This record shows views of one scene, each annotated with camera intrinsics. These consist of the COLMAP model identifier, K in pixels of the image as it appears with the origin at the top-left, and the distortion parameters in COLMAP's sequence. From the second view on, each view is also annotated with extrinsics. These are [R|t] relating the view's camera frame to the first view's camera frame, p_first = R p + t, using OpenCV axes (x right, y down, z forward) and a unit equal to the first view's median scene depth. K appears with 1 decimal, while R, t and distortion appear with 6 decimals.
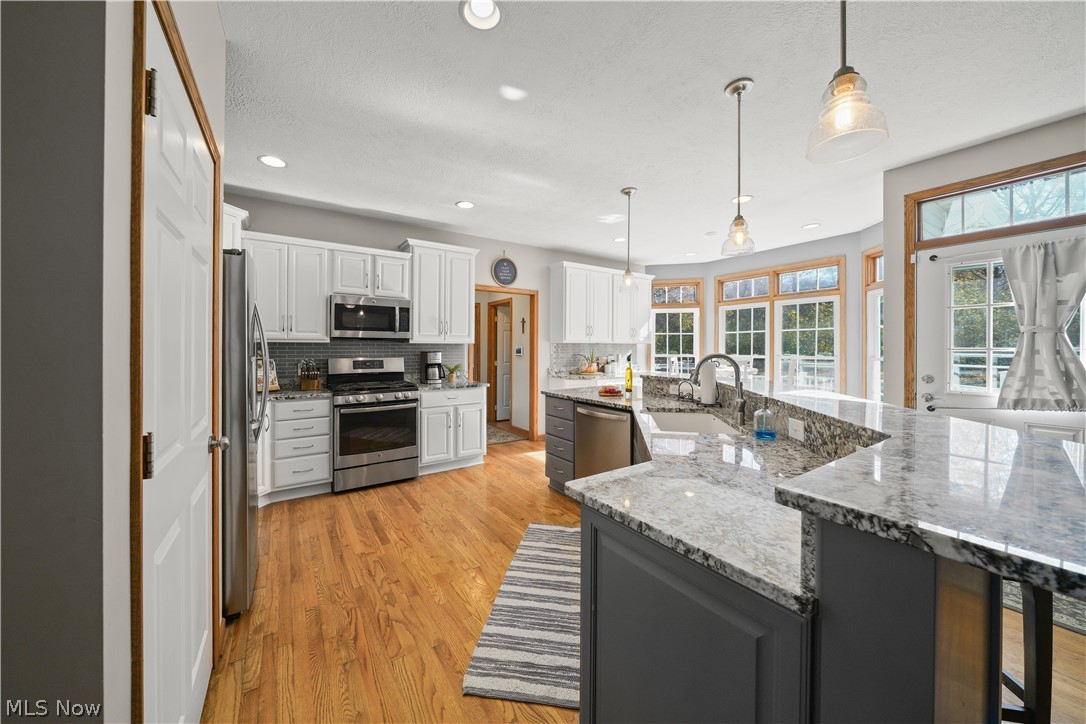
lens RADIAL K [[382.2, 0, 523.3], [0, 382.2, 349.0], [0, 0, 1]] dist [-0.001972, -0.000294]
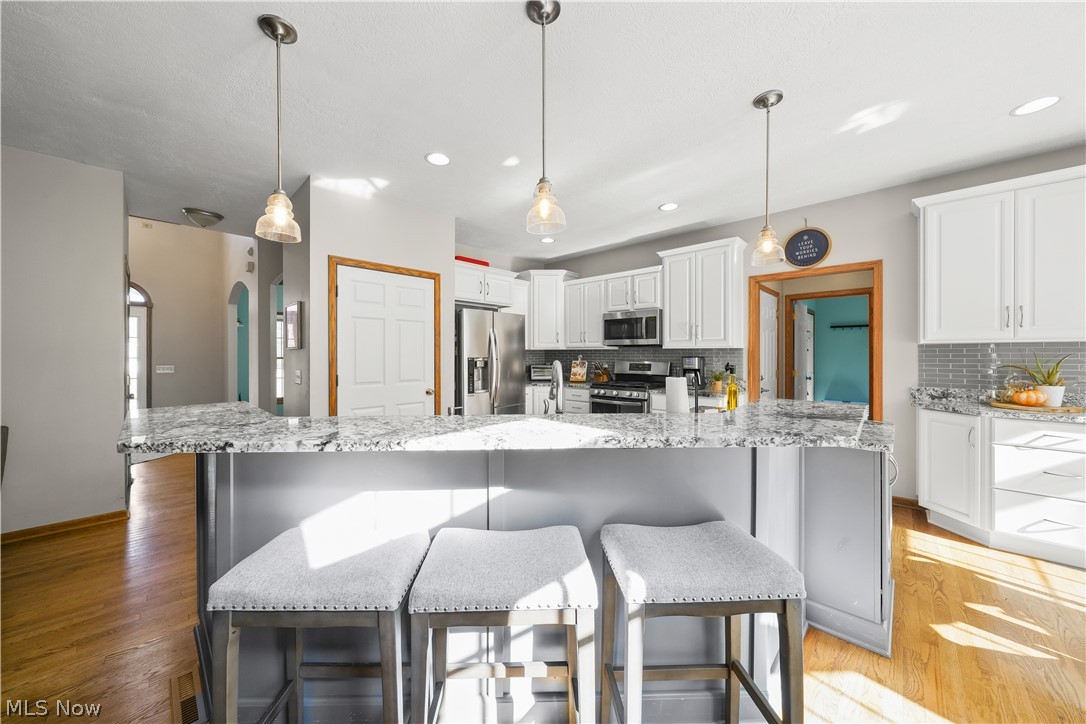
lens RADIAL K [[382.2, 0, 535.8], [0, 382.2, 354.9], [0, 0, 1]] dist [-0.001972, -0.000294]
pose [[0.224553, 0.004770, -0.974450, 0.692832], [0.000981, 0.999986, 0.005121, -0.003611], [0.974461, -0.002106, 0.224545, 0.424709]]
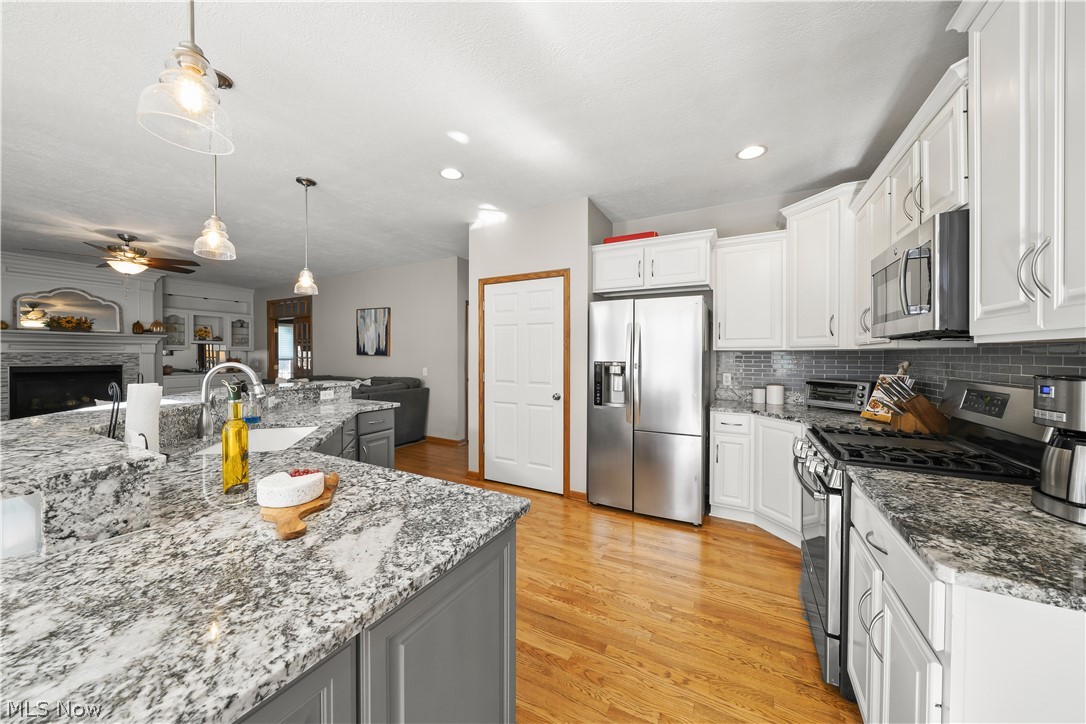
lens RADIAL K [[382.2, 0, 536.9], [0, 382.2, 358.8], [0, 0, 1]] dist [-0.001972, -0.000294]
pose [[-0.883200, 0.003184, -0.468986, 0.162781], [-0.002012, 0.999942, 0.010579, -0.005172], [0.468993, 0.010287, -0.883142, 1.162677]]
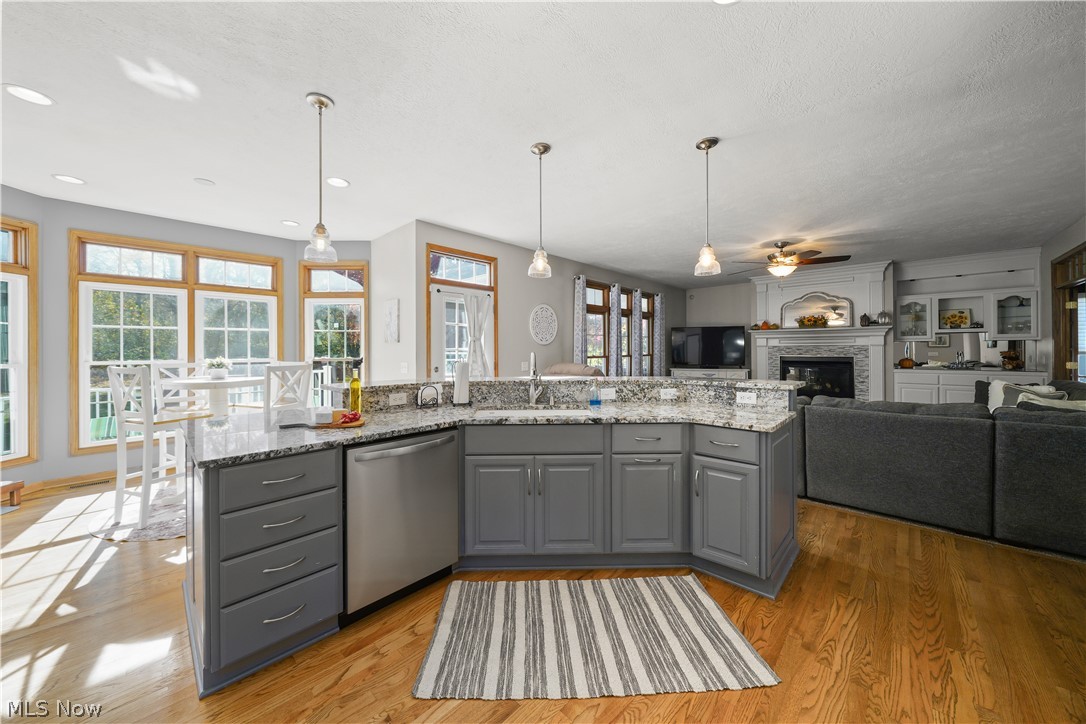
lens RADIAL K [[382.2, 0, 536.3], [0, 382.2, 350.8], [0, 0, 1]] dist [-0.001972, -0.000294]
pose [[-0.239836, -0.001355, 0.970812, -0.366663], [0.006258, 0.999976, 0.002942, 0.000978], [-0.970793, 0.006781, -0.239822, 0.694033]]
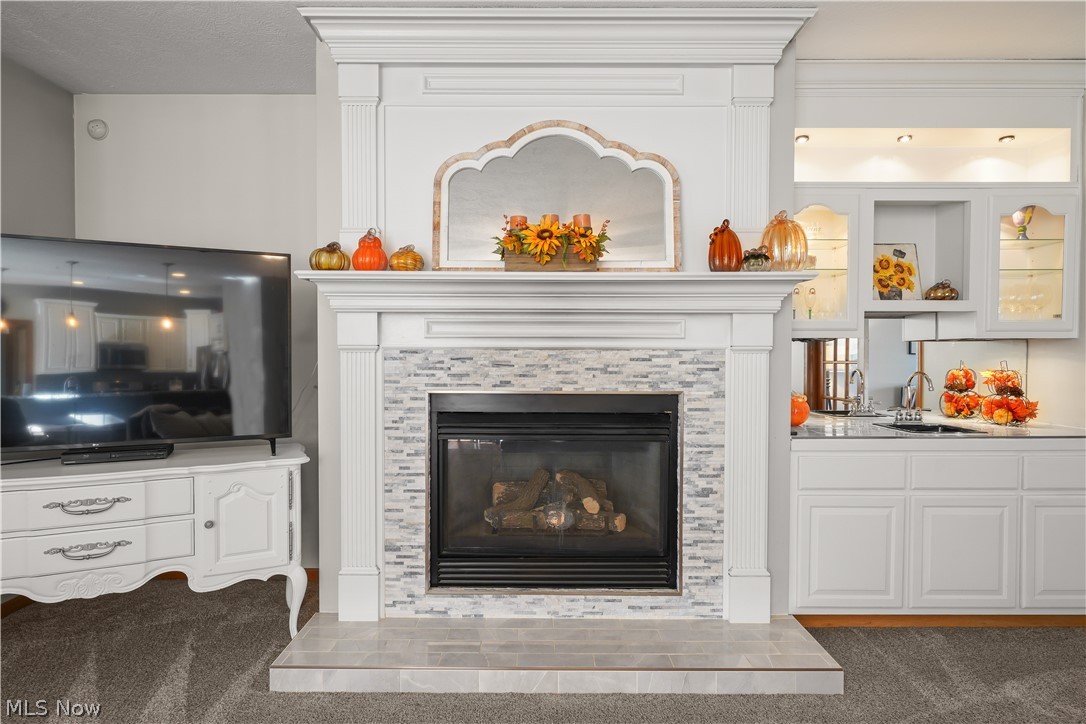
lens RADIAL K [[561.9, 0, 538.0], [0, 561.9, 358.1], [0, 0, 1]] dist [-0.009969, 0.000690]
pose [[-0.840663, -0.005081, 0.541534, 0.755215], [-0.001220, 0.999971, 0.007488, -0.003310], [-0.541557, 0.005634, -0.840645, -0.487764]]
